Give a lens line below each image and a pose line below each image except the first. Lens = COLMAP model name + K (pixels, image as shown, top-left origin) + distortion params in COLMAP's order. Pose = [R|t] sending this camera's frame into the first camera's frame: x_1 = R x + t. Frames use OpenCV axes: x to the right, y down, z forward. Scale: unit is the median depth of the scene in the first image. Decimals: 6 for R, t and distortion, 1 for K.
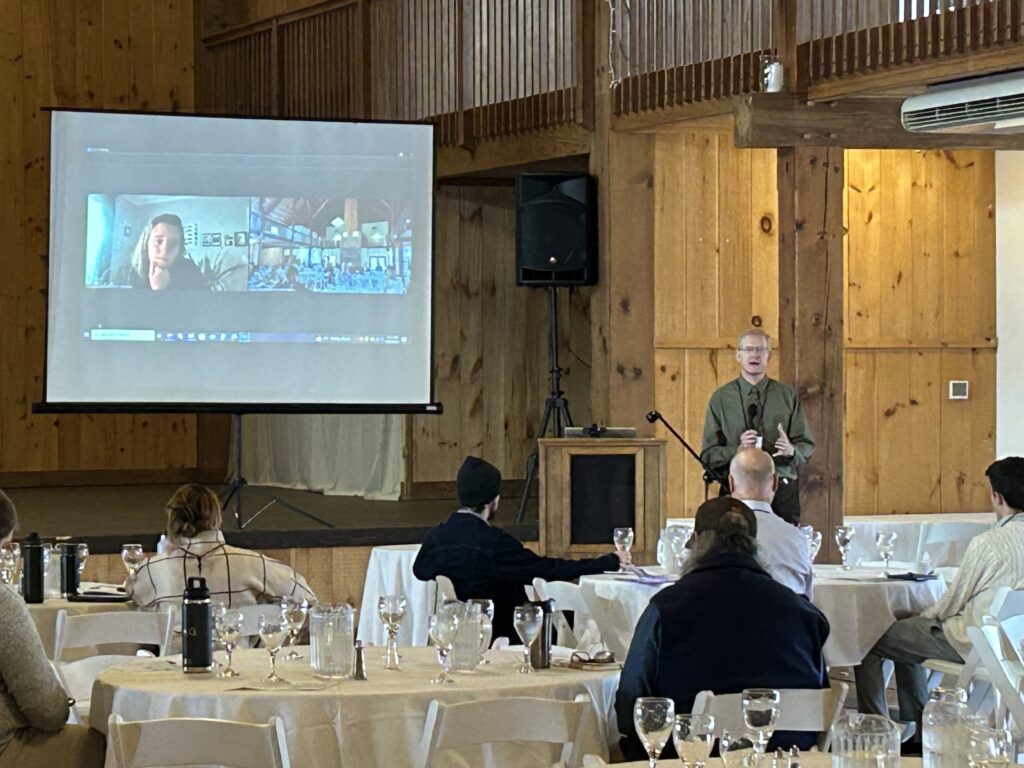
lens RADIAL K [[3340.3, 0, 511.9], [0, 3340.3, 383.9], [0, 0, 1]] dist [0.115170, 1.794570]
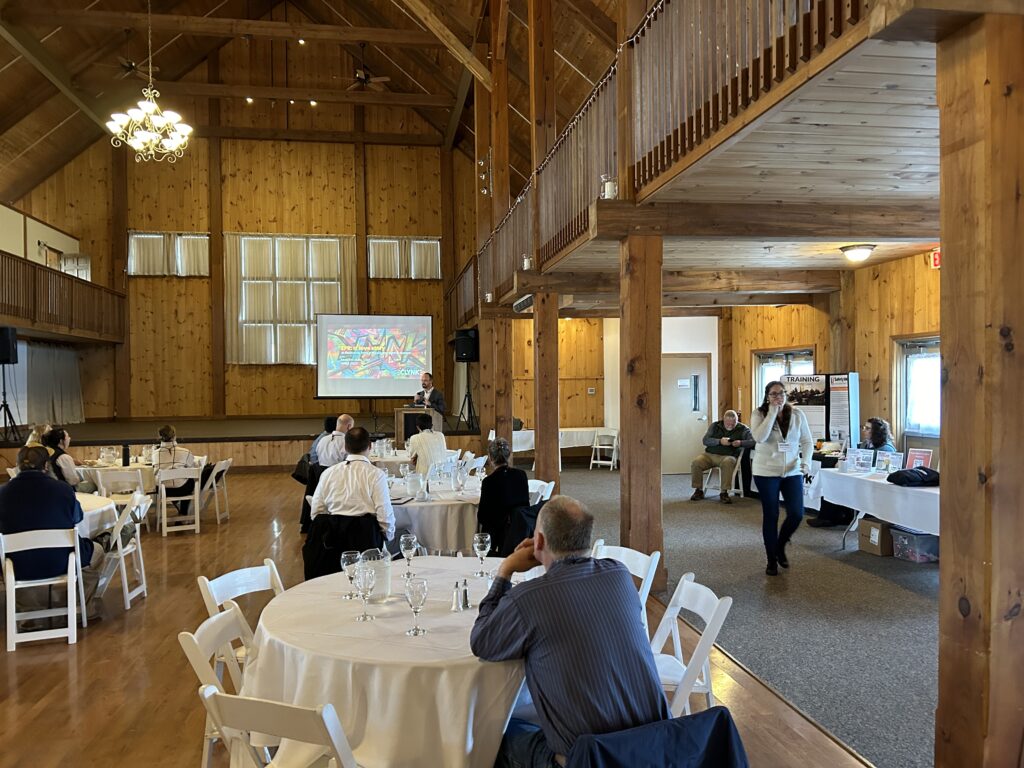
lens RADIAL K [[764.7, 0, 510.0], [0, 764.7, 392.1], [0, 0, 1]] dist [0.042185, -0.061786]
pose [[0.974797, -0.005824, -0.223018, 0.233511], [0.007883, 0.999934, 0.008341, -0.004256], [0.222955, -0.009889, 0.974779, 0.239772]]
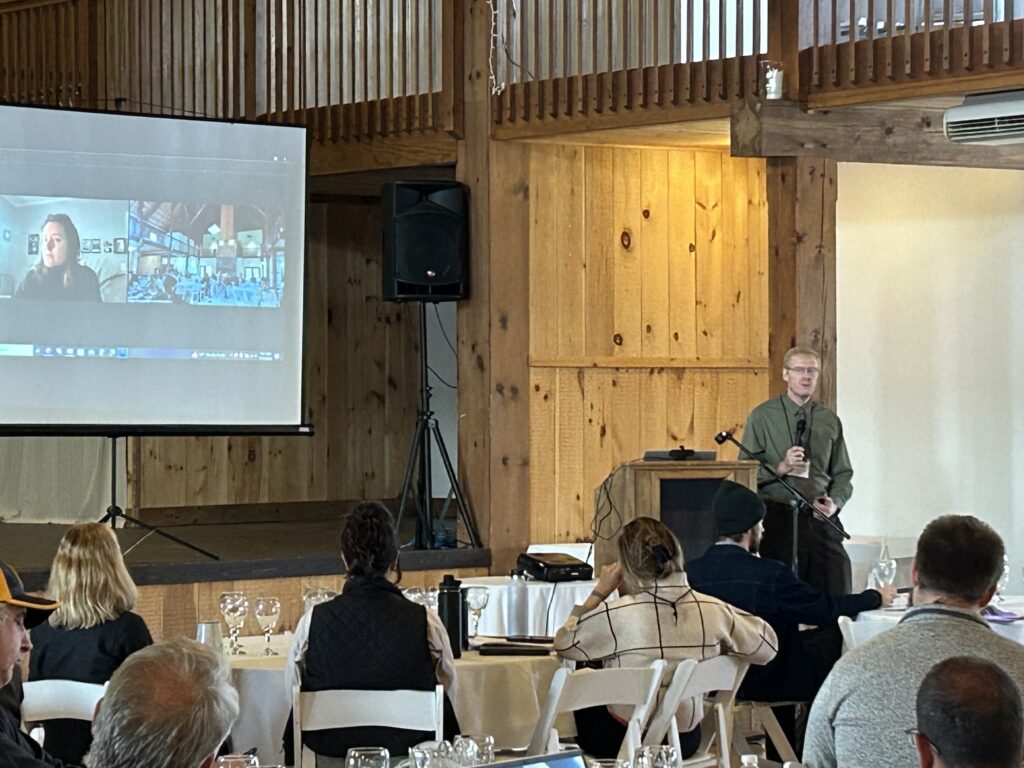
lens RADIAL K [[3096.9, 0, 481.4], [0, 3096.9, 354.1], [0, 0, 1]] dist [0.250141, -1.968471]
pose [[0.956803, 0.004999, 0.290695, -0.229293], [-0.000001, 0.999852, -0.017191, 0.001014], [-0.290738, 0.016448, 0.956661, 0.152926]]
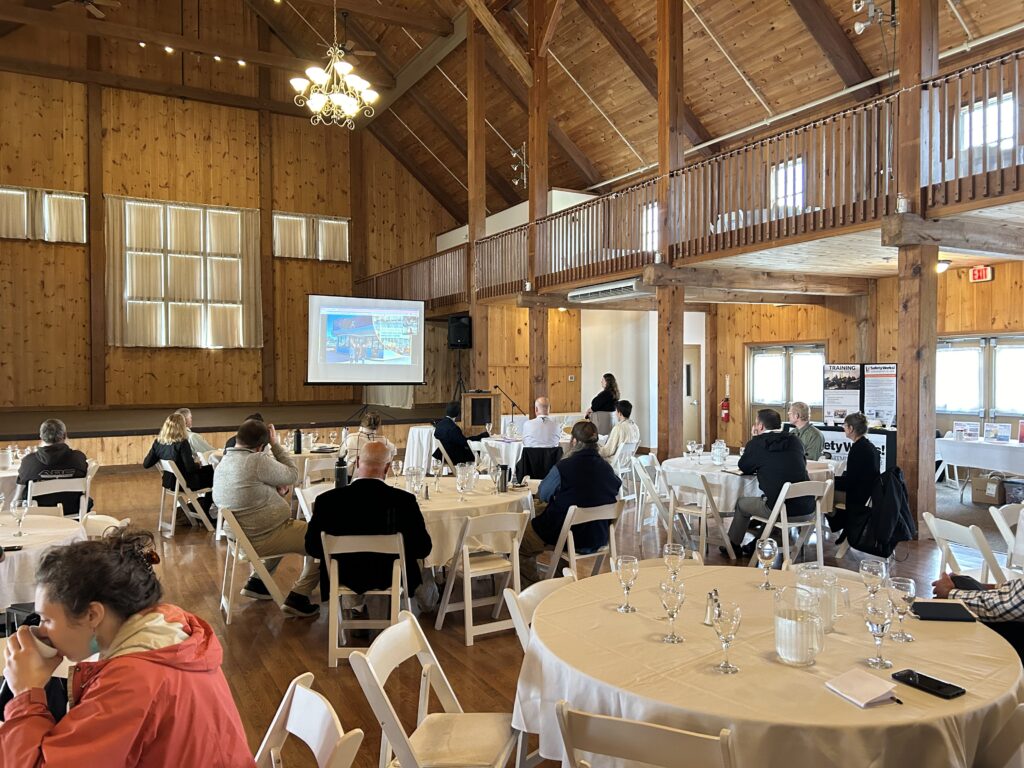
lens RADIAL K [[769.1, 0, 516.5], [0, 769.1, 383.8], [0, 0, 1]] dist [0.046310, -0.059645]
pose [[0.993114, -0.001910, 0.117133, -0.021576], [0.000623, 0.999939, 0.011022, -0.001218], [-0.117147, -0.010873, 0.993055, 0.199845]]
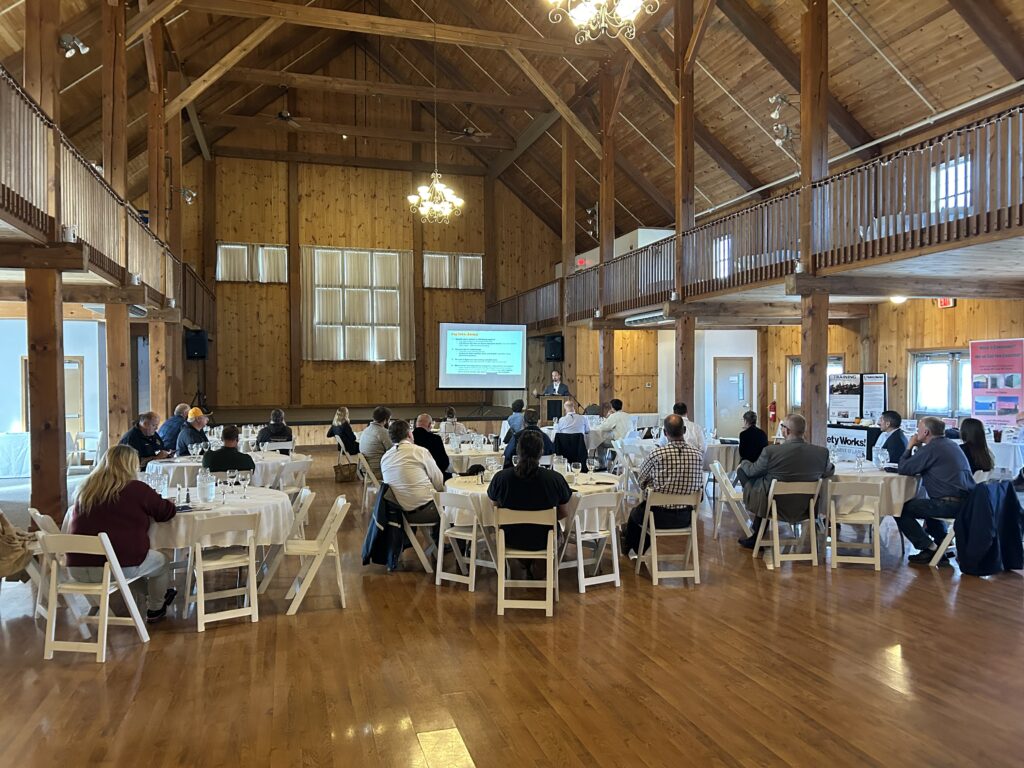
lens RADIAL K [[764.7, 0, 510.0], [0, 764.7, 392.1], [0, 0, 1]] dist [0.042185, -0.061786]
pose [[0.994352, 0.001048, -0.106128, 0.061945], [0.000468, 0.999898, 0.014257, -0.003149], [0.106132, -0.014226, 0.994250, -0.005772]]
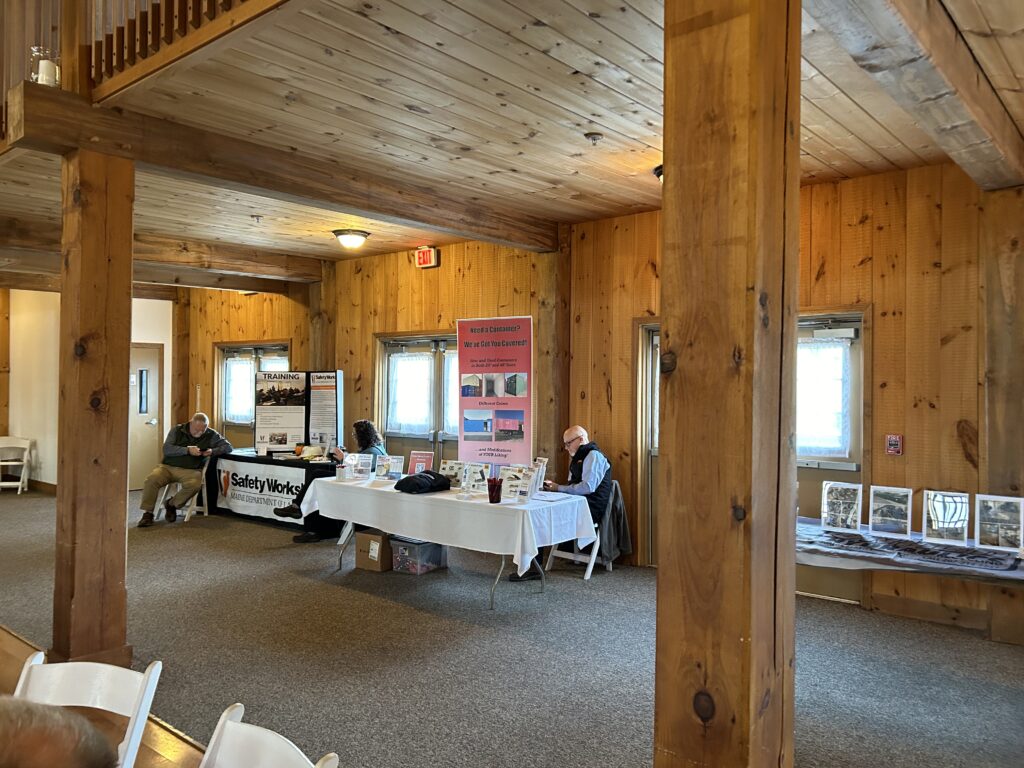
lens RADIAL K [[764.0, 0, 517.8], [0, 764.0, 379.2], [0, 0, 1]] dist [0.086284, -0.128319]
pose [[0.882982, 0.011795, 0.469259, 0.219217], [-0.008434, 0.999922, -0.009262, -0.002354], [-0.469332, 0.004221, 0.883012, 0.313801]]
